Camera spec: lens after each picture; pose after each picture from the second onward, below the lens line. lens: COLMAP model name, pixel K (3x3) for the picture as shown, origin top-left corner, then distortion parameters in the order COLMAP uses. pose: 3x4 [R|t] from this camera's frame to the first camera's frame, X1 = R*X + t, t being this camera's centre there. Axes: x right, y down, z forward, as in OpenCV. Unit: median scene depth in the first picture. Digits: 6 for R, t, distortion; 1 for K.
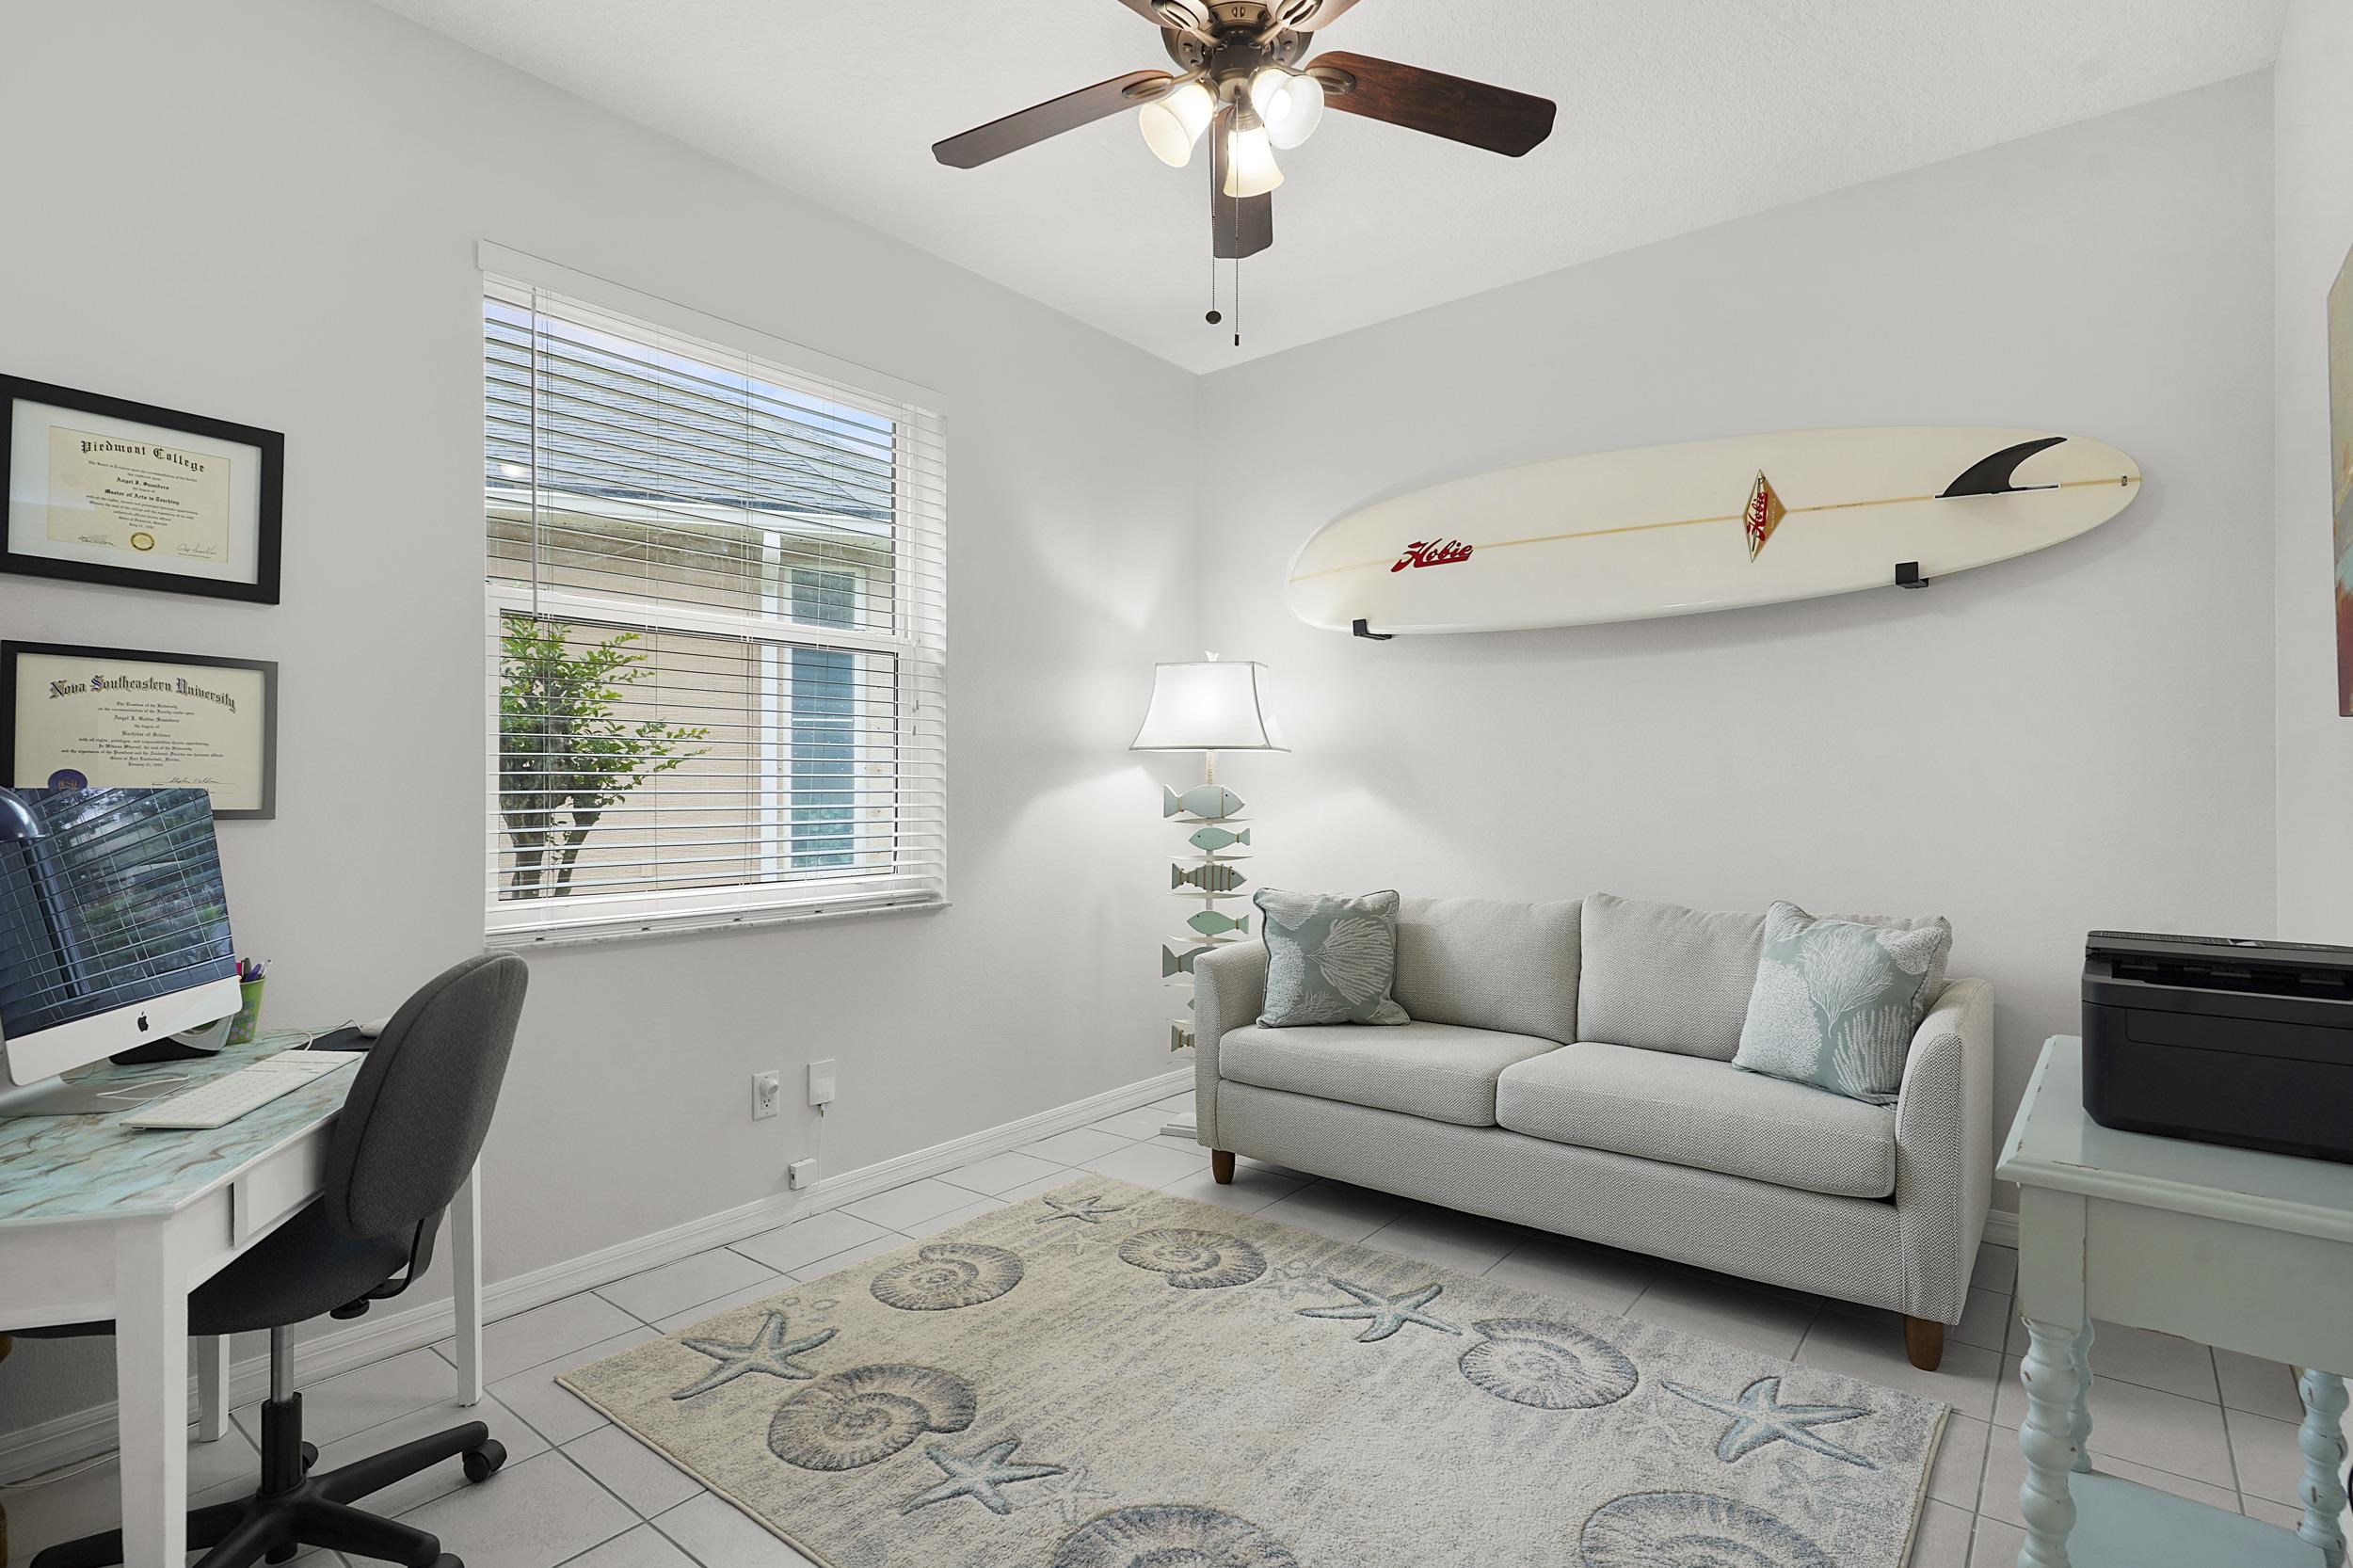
lens RADIAL K [[1142.0, 0, 1202.6], [0, 1142.0, 797.6], [0, 0, 1]] dist [-0.002989, 0.003068]
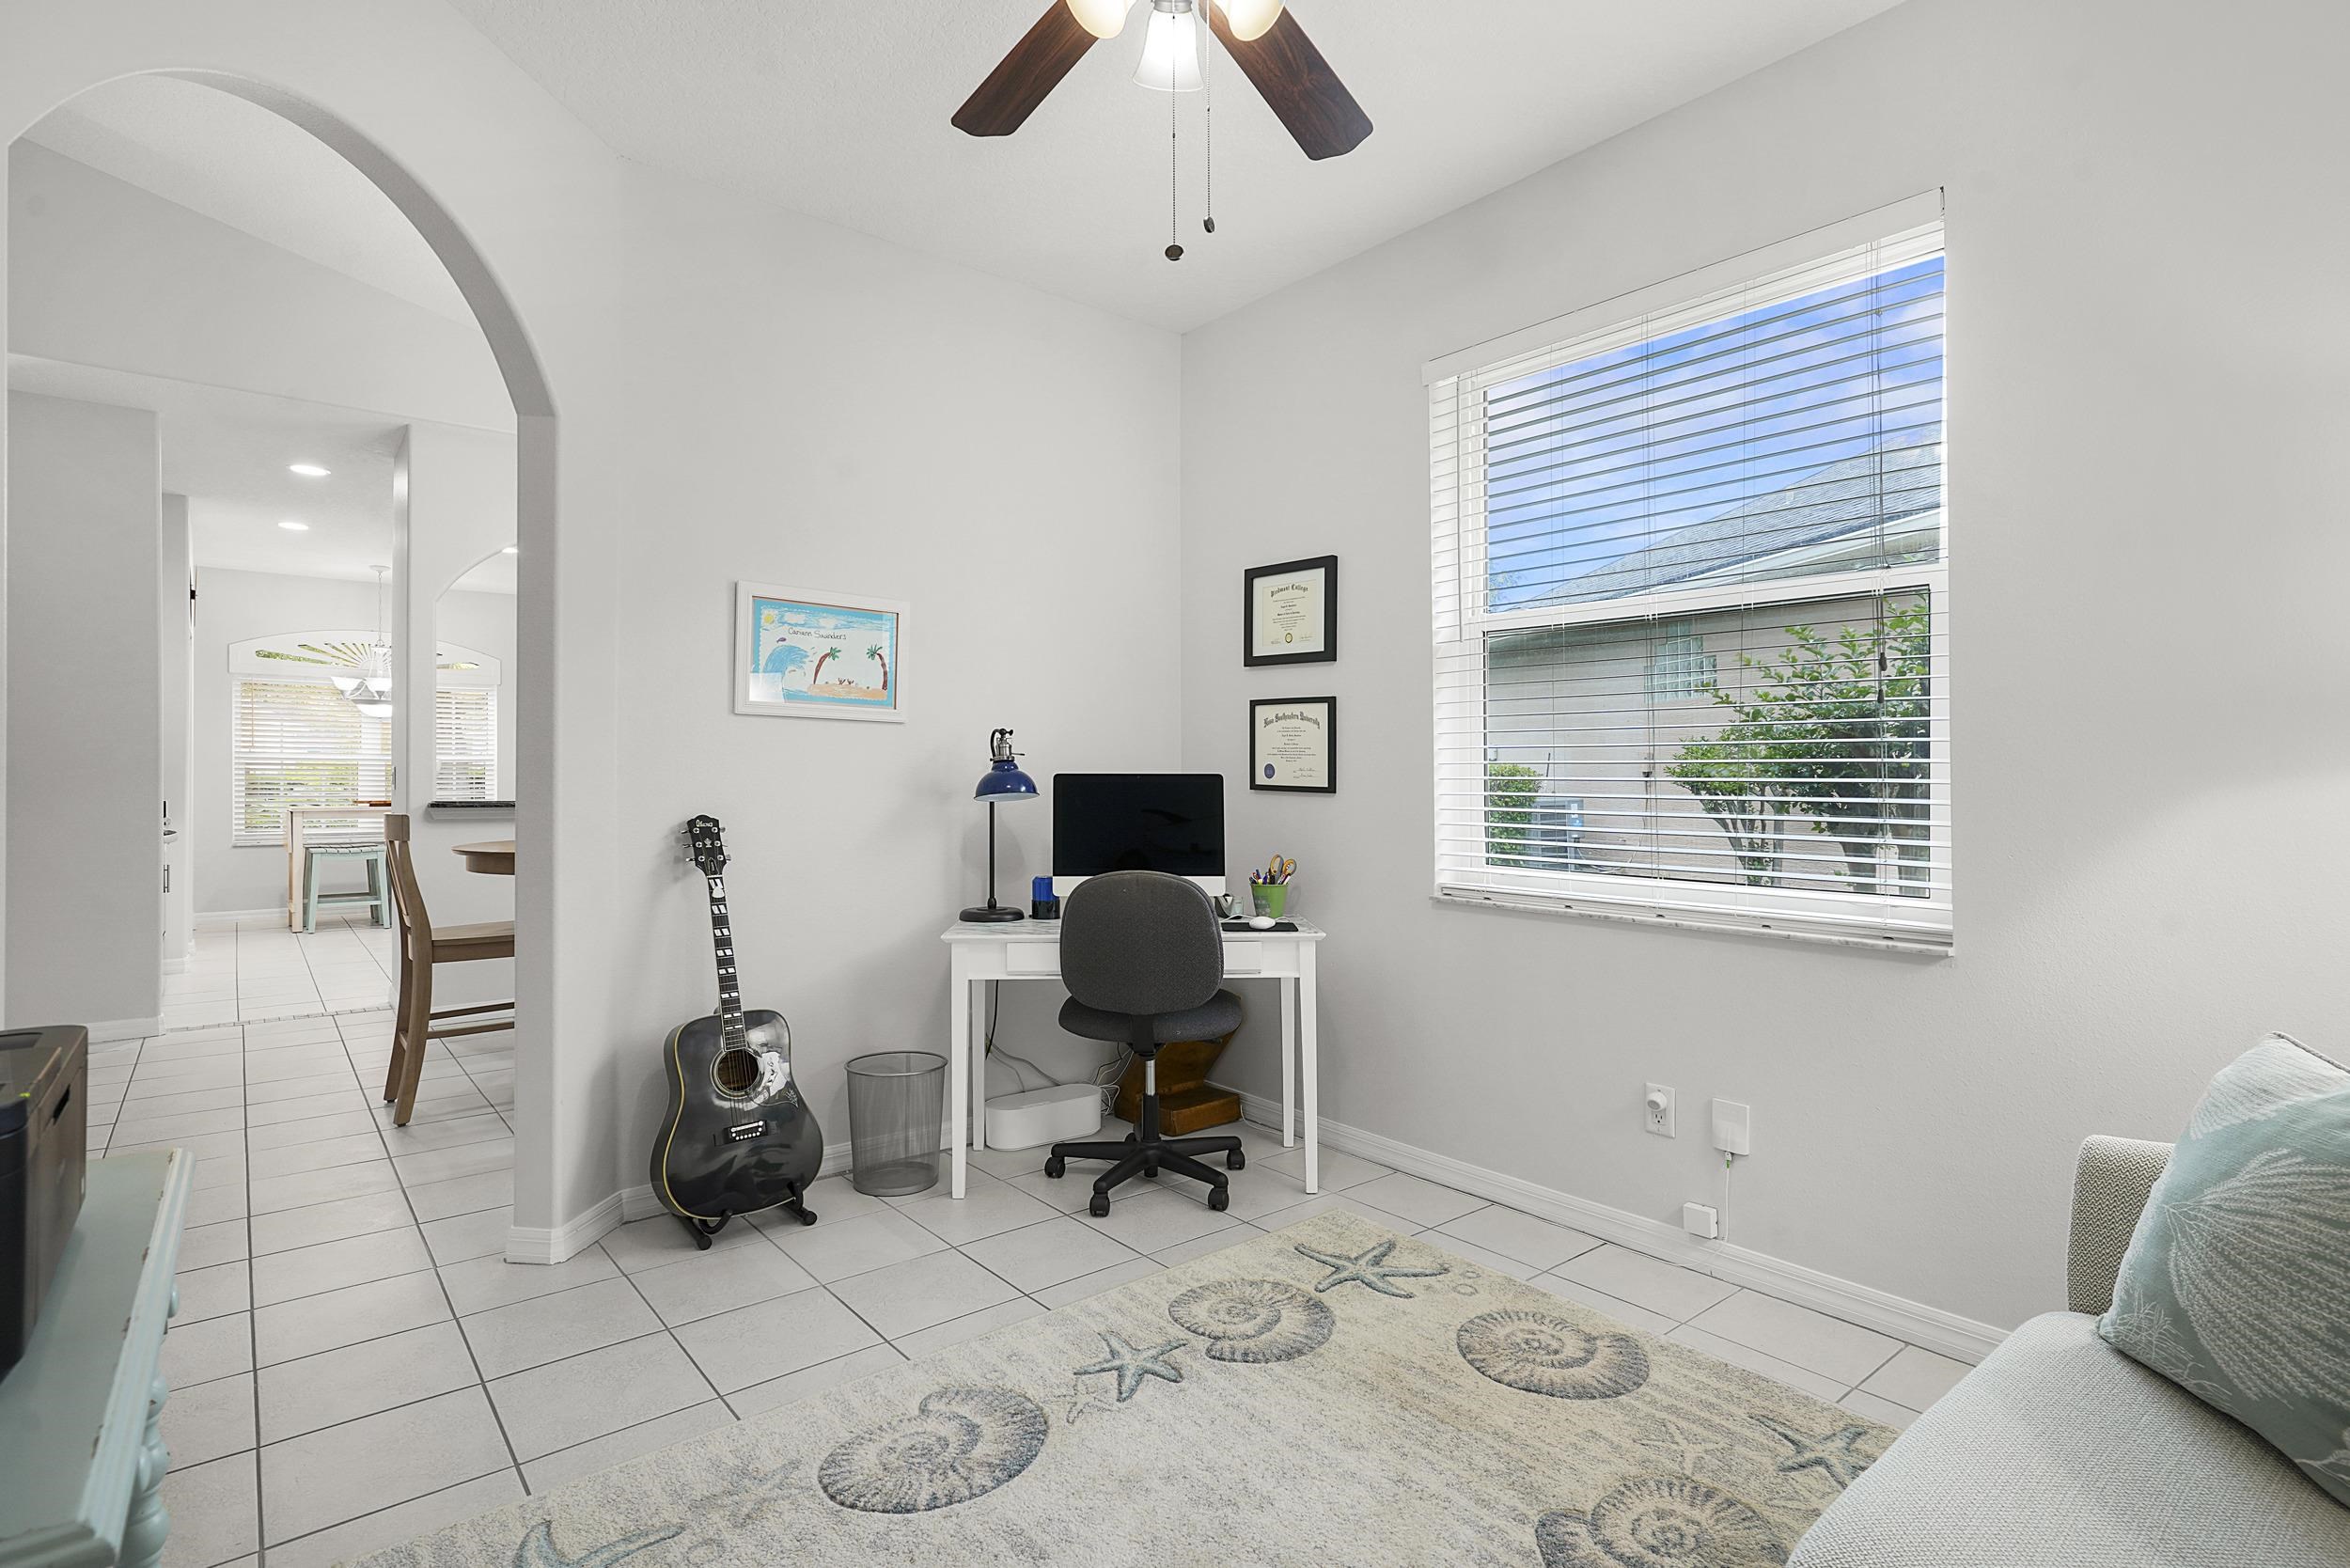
lens RADIAL K [[1140.6, 0, 1185.9], [0, 1140.6, 777.2], [0, 0, 1]] dist [-0.002989, 0.003068]
pose [[-0.200461, 0.001708, -0.979700, 0.547619], [-0.013108, 0.999904, 0.004425, -0.005392], [0.979614, 0.013729, -0.200419, 0.748917]]
